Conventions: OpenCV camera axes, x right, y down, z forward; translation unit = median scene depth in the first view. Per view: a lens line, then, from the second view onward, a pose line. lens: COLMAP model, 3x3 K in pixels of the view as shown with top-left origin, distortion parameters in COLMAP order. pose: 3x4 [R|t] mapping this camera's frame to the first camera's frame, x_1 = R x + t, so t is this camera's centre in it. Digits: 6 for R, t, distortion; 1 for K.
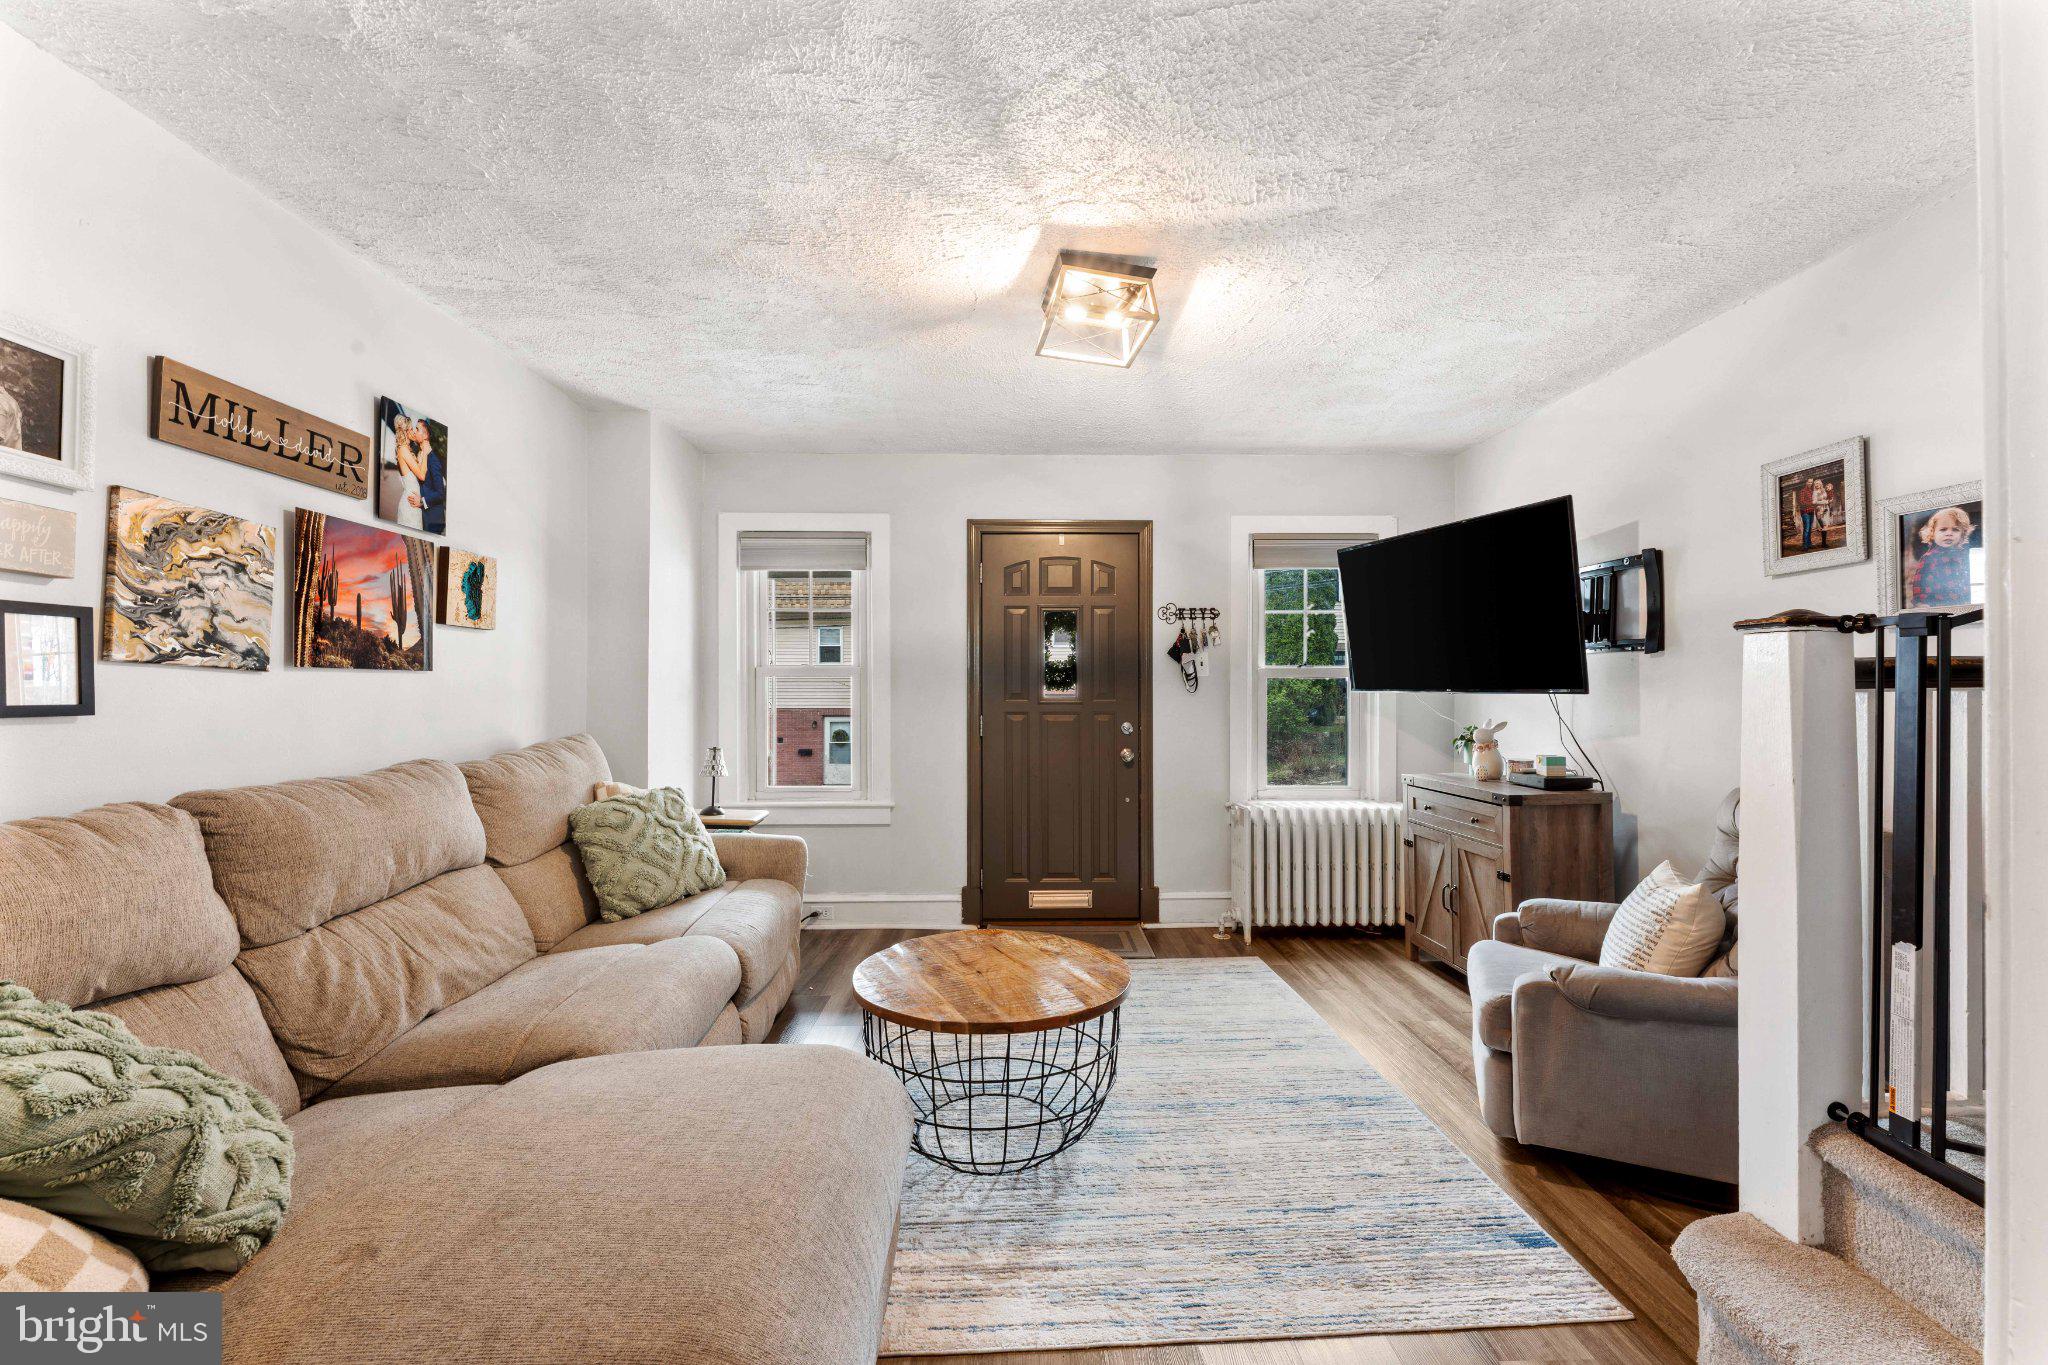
lens RADIAL K [[810.3, 0, 1024.0], [0, 810.3, 682.5], [0, 0, 1]] dist [0.001326, 0.000048]
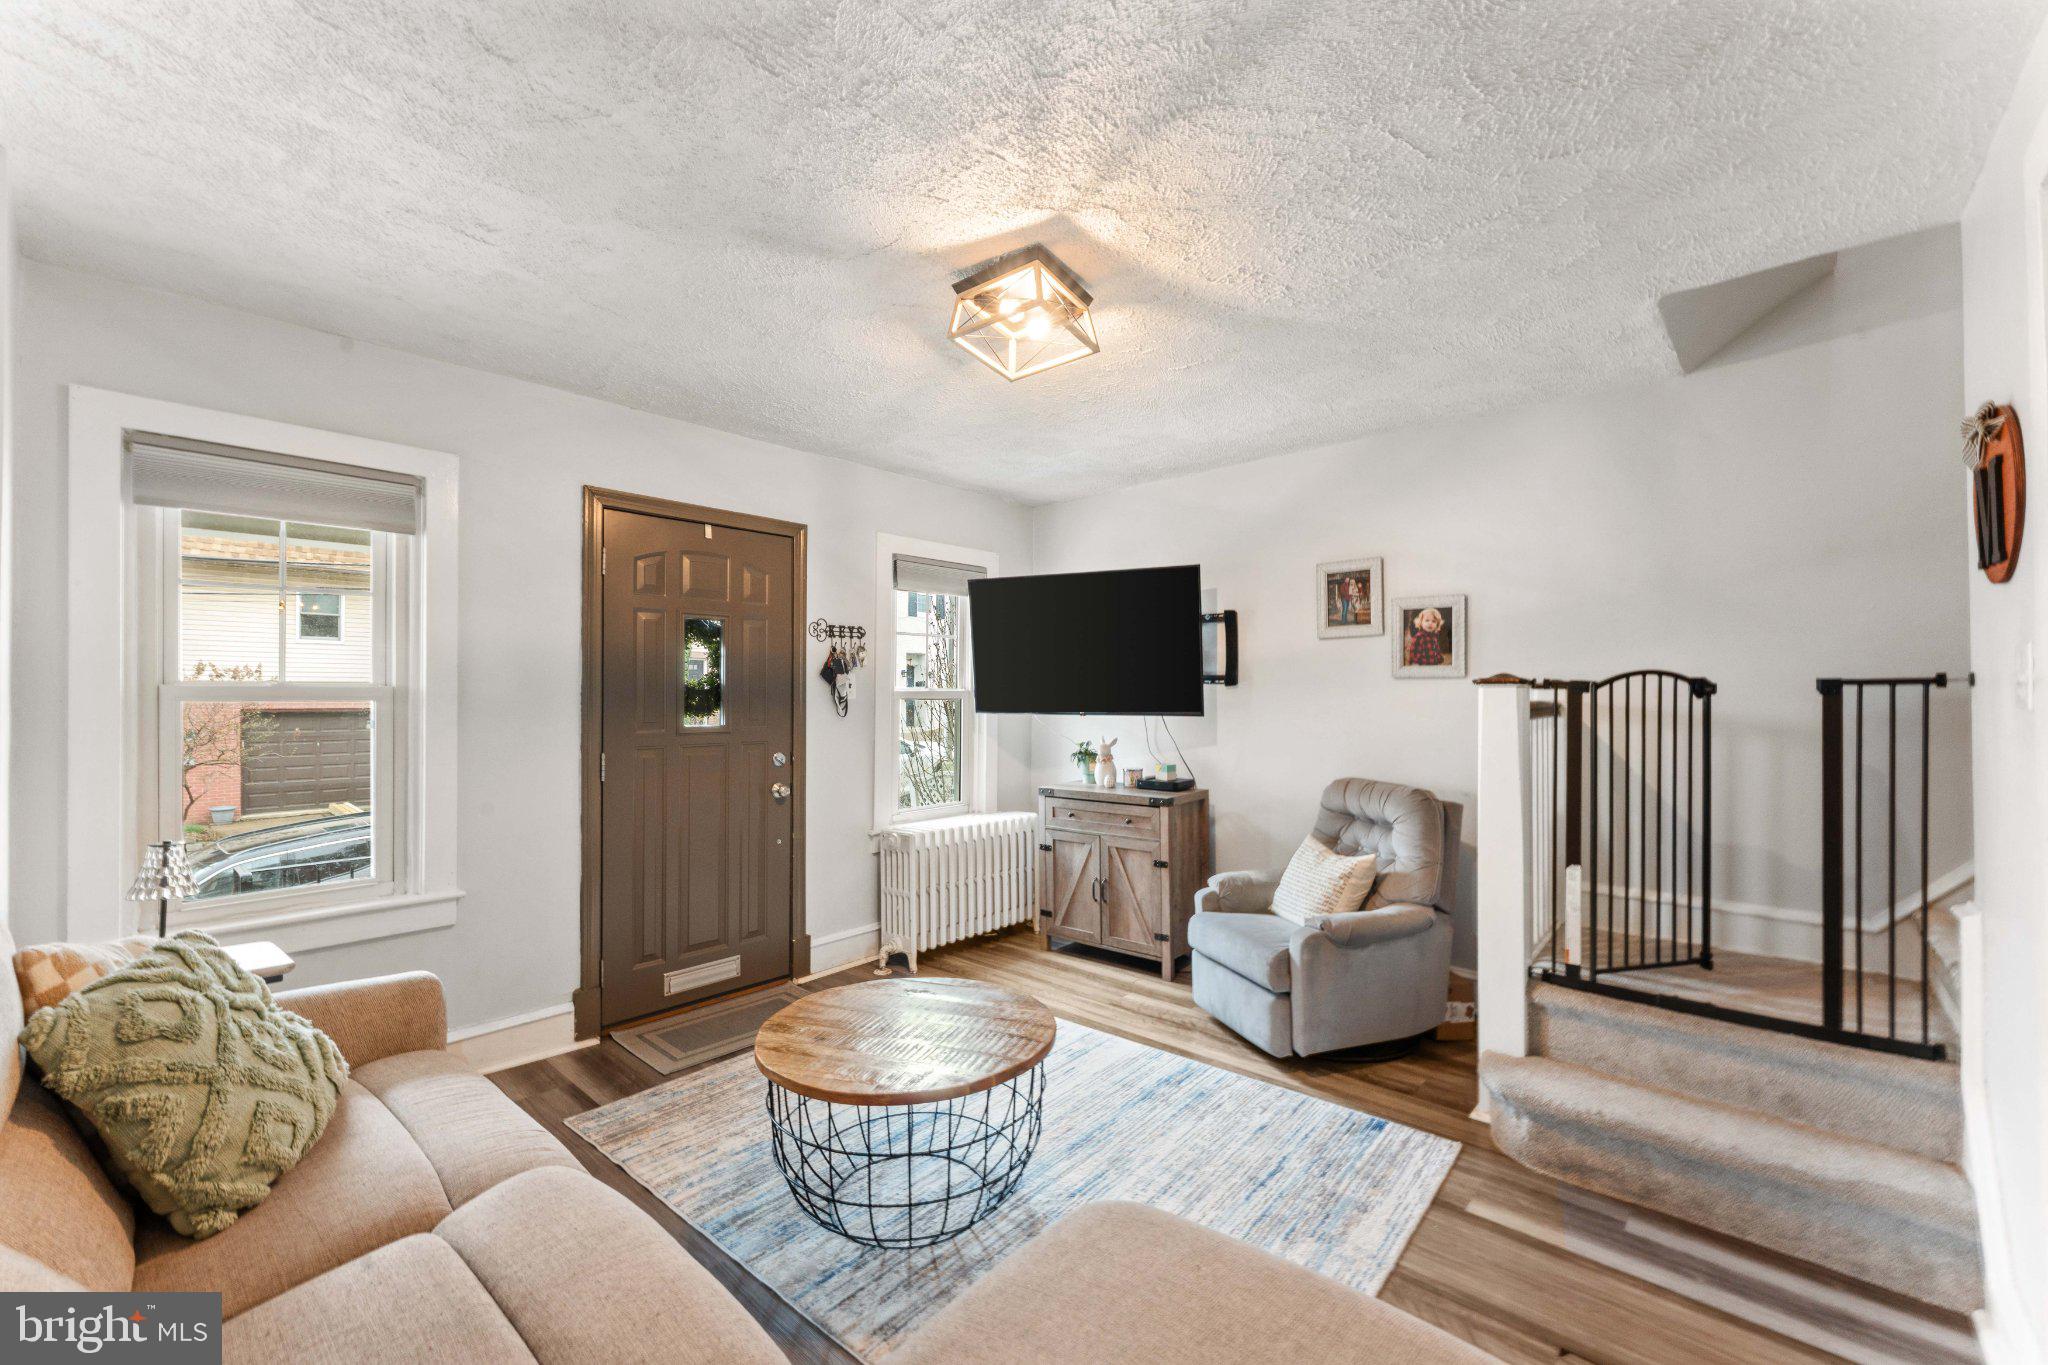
lens RADIAL K [[826.0, 0, 1022.4], [0, 826.0, 687.4], [0, 0, 1]] dist [-0.000320, -0.000227]
pose [[0.689184, 0.007648, 0.724546, -0.542870], [-0.004486, 0.999970, -0.006288, -0.025956], [-0.724573, 0.001083, 0.689198, 0.322940]]
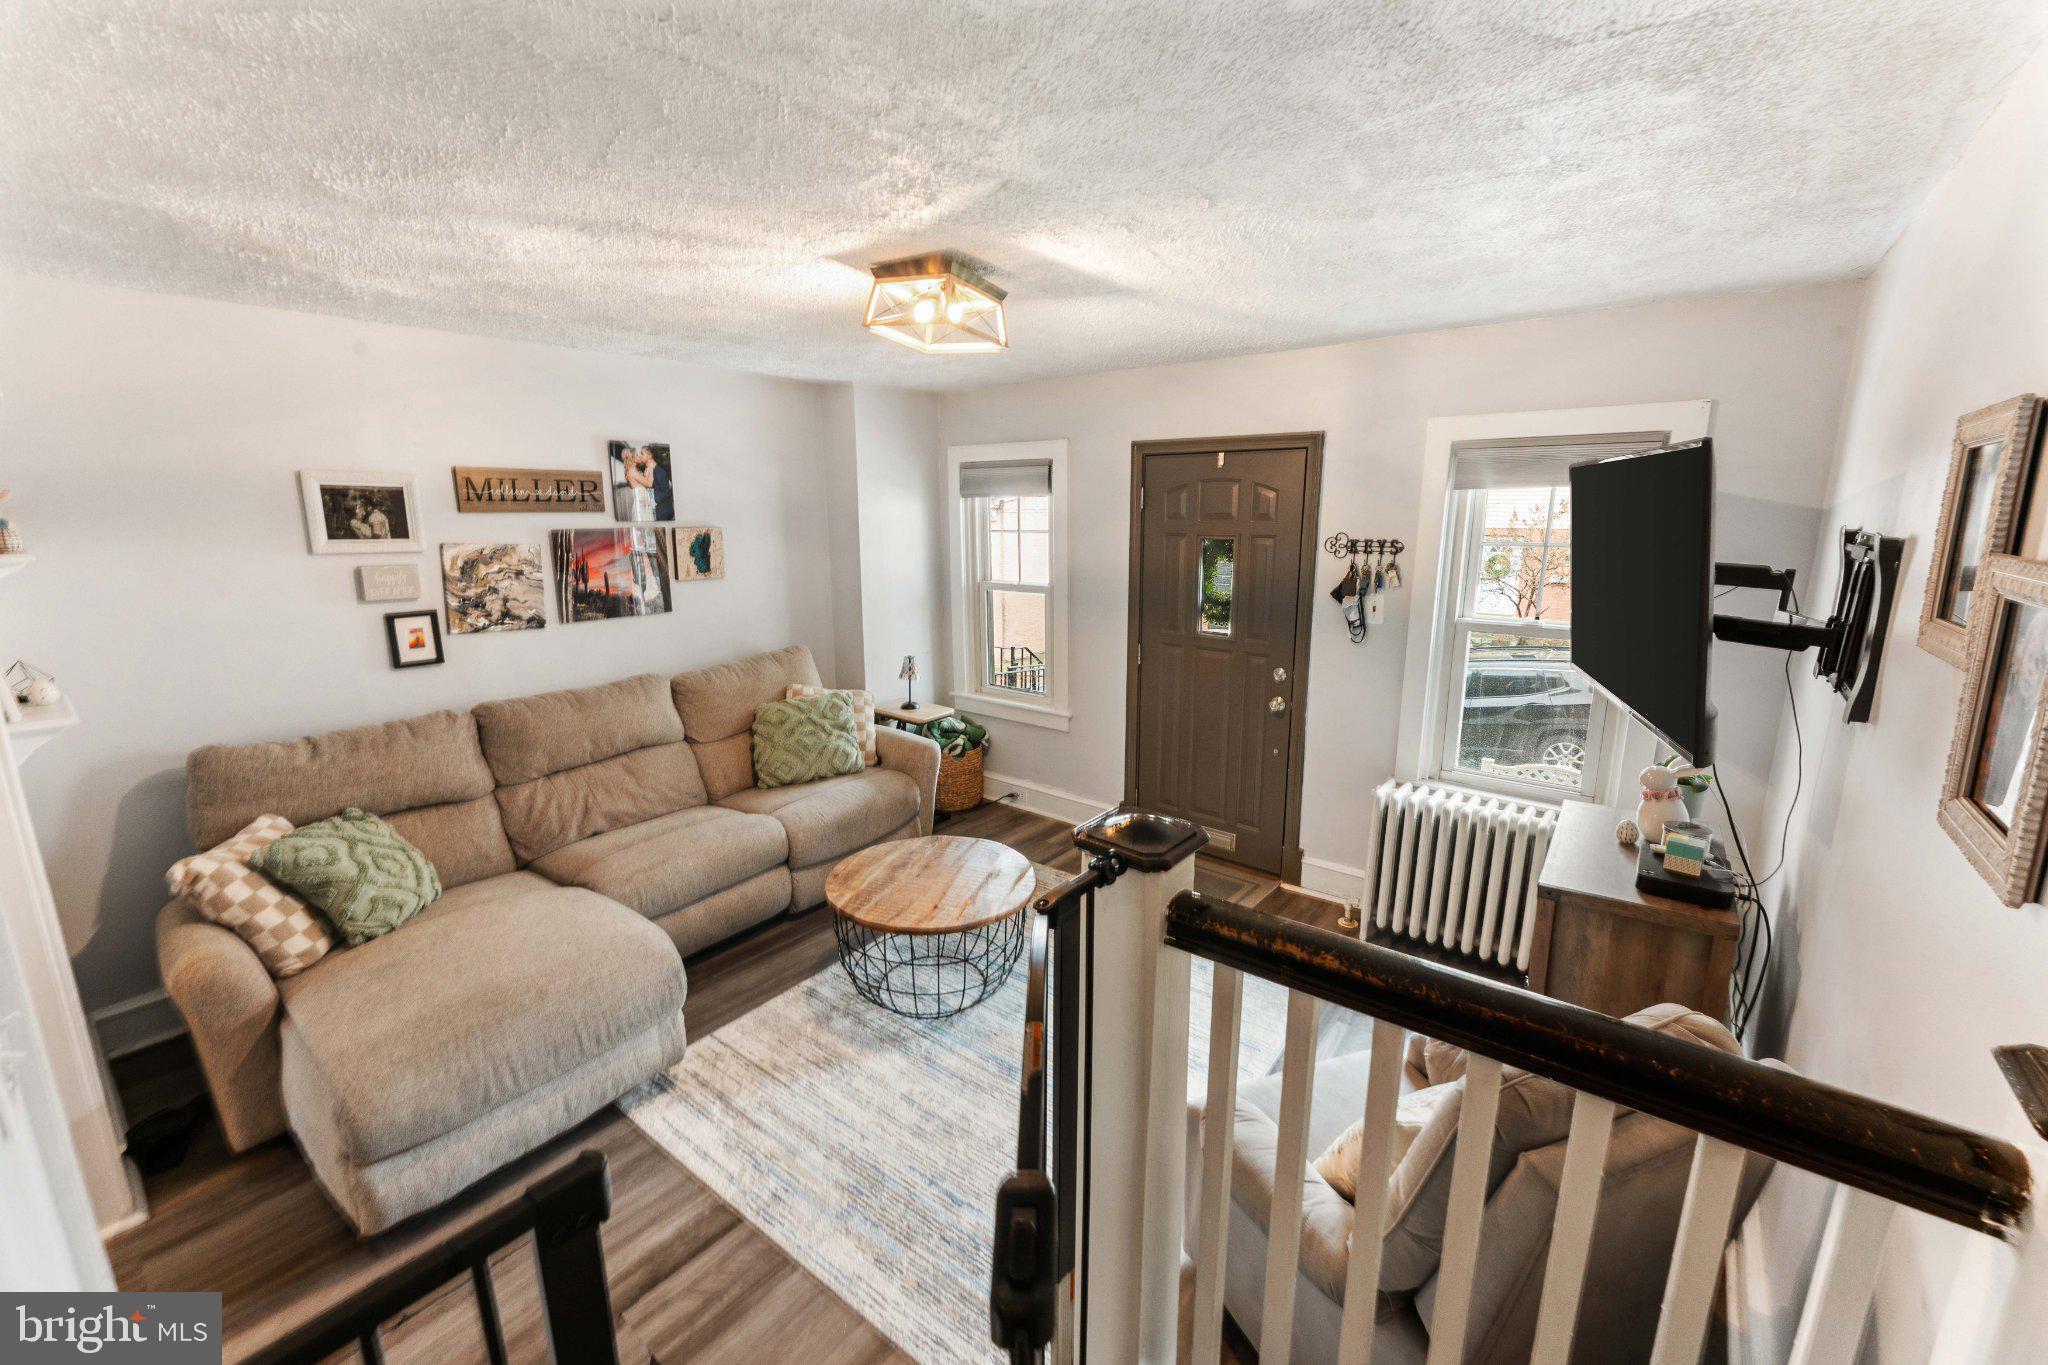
lens RADIAL K [[810.1, 0, 1035.1], [0, 810.1, 673.5], [0, 0, 1]] dist [0.000865, 0.000055]
pose [[0.771601, 0.128374, -0.623018, 0.768730], [0.004638, 0.978263, 0.207317, -0.212107], [0.636089, -0.162855, 0.754234, 0.249949]]
